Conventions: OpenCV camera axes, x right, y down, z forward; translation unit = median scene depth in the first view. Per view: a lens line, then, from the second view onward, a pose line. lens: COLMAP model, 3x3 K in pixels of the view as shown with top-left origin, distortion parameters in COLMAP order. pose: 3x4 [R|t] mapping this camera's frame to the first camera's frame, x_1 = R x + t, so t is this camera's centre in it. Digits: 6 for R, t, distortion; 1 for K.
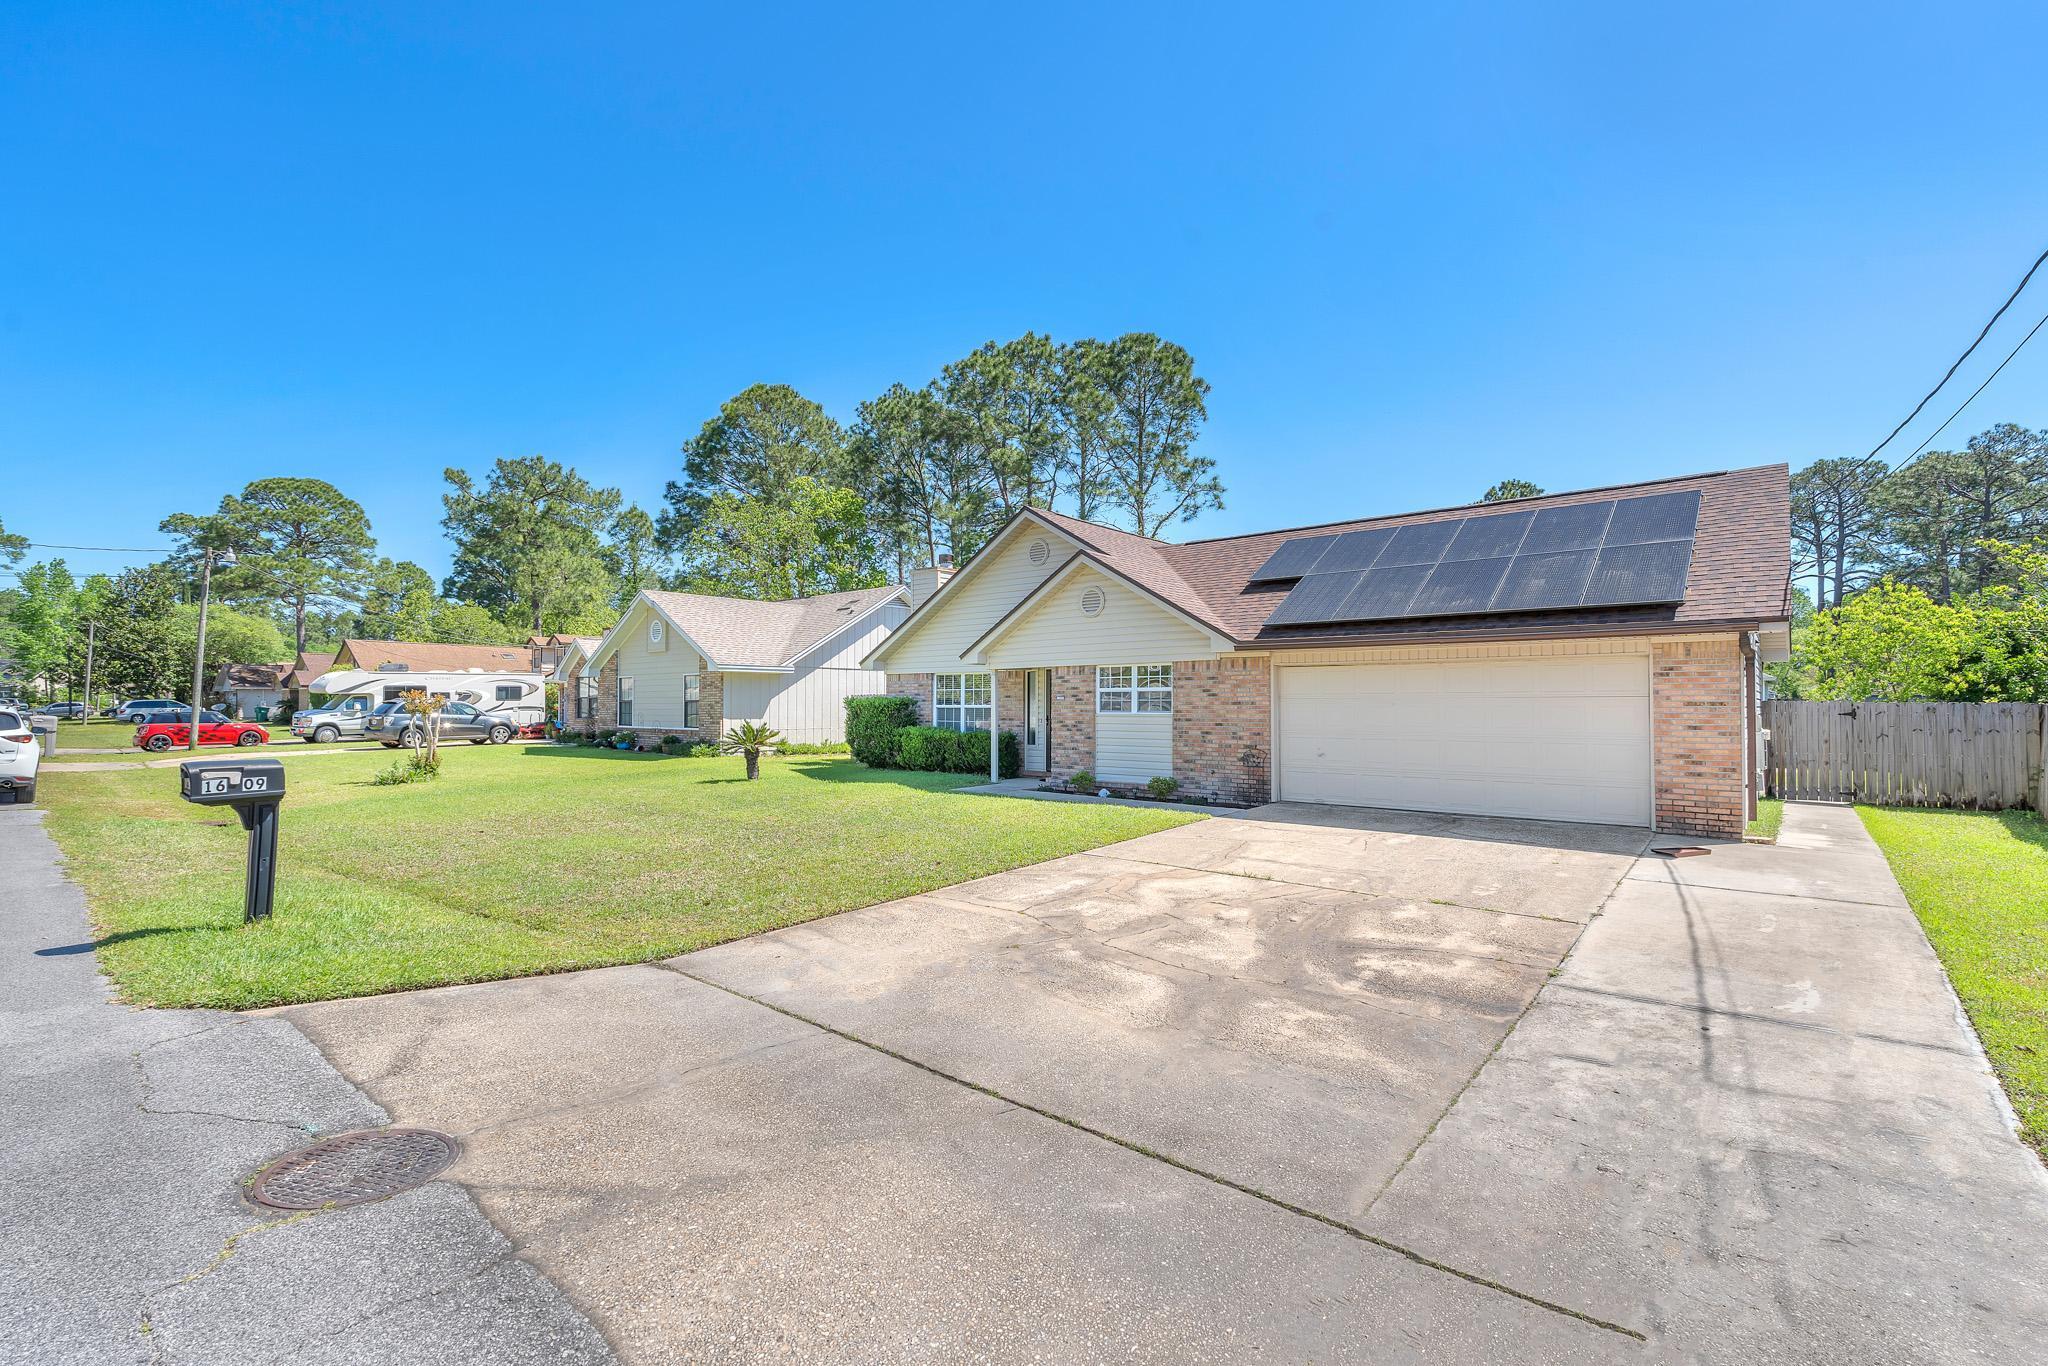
lens RADIAL K [[910.9, 0, 1024.0], [0, 910.9, 683.0], [0, 0, 1]] dist [-0.013647, 0.005531]
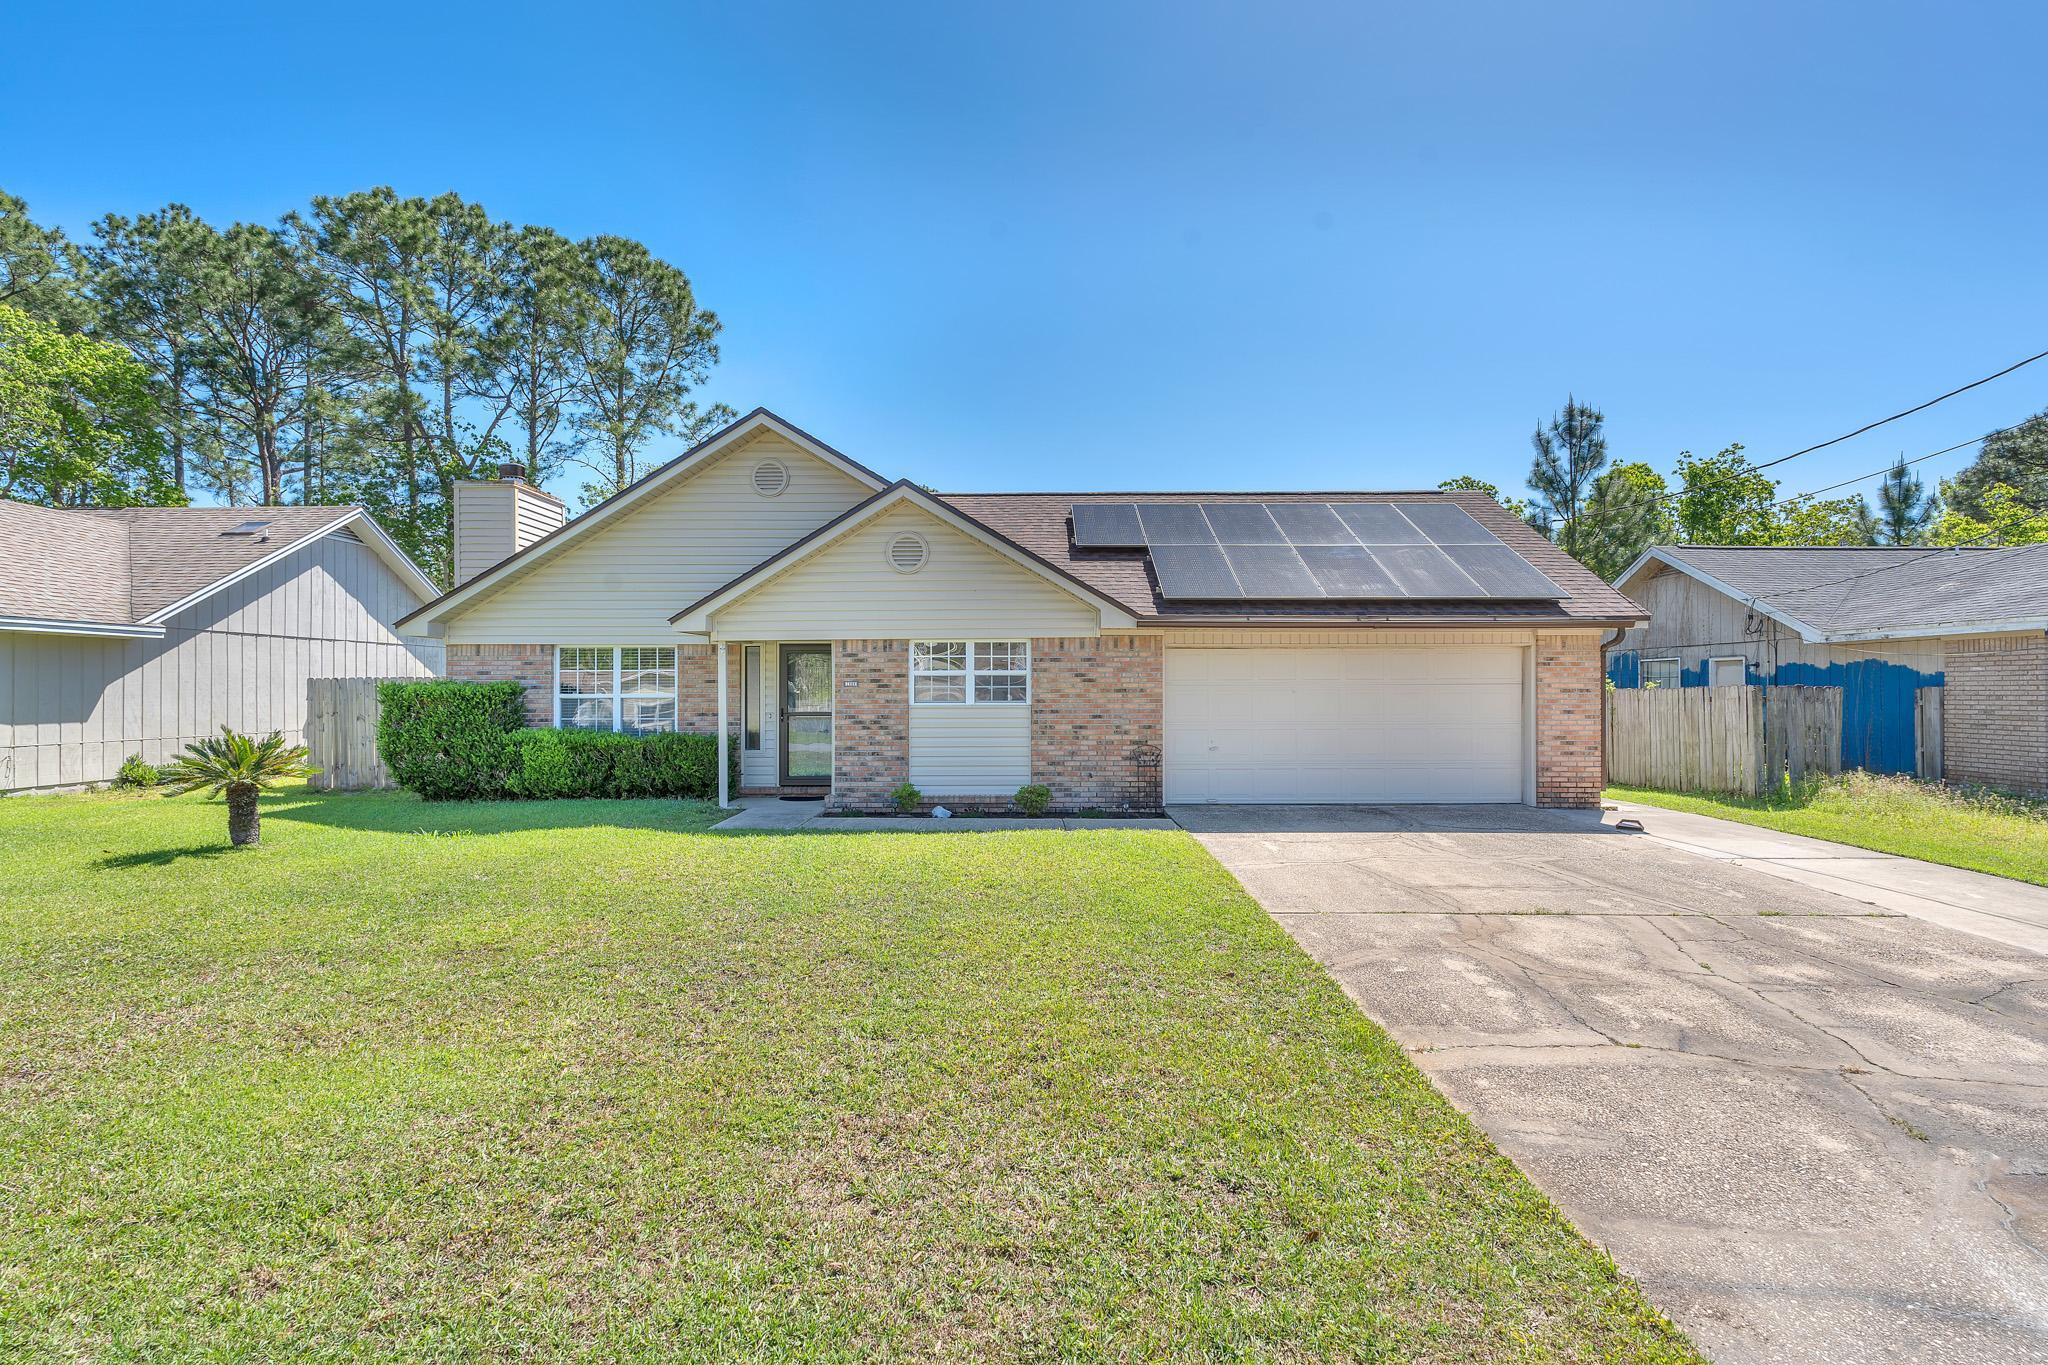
lens RADIAL K [[910.9, 0, 1024.0], [0, 910.9, 682.5], [0, 0, 1]] dist [-0.013647, 0.005531]
pose [[0.764700, 0.004951, 0.644368, -0.333712], [-0.012710, 0.999892, 0.007401, 0.008894], [-0.644262, -0.013850, 0.764680, 0.385074]]
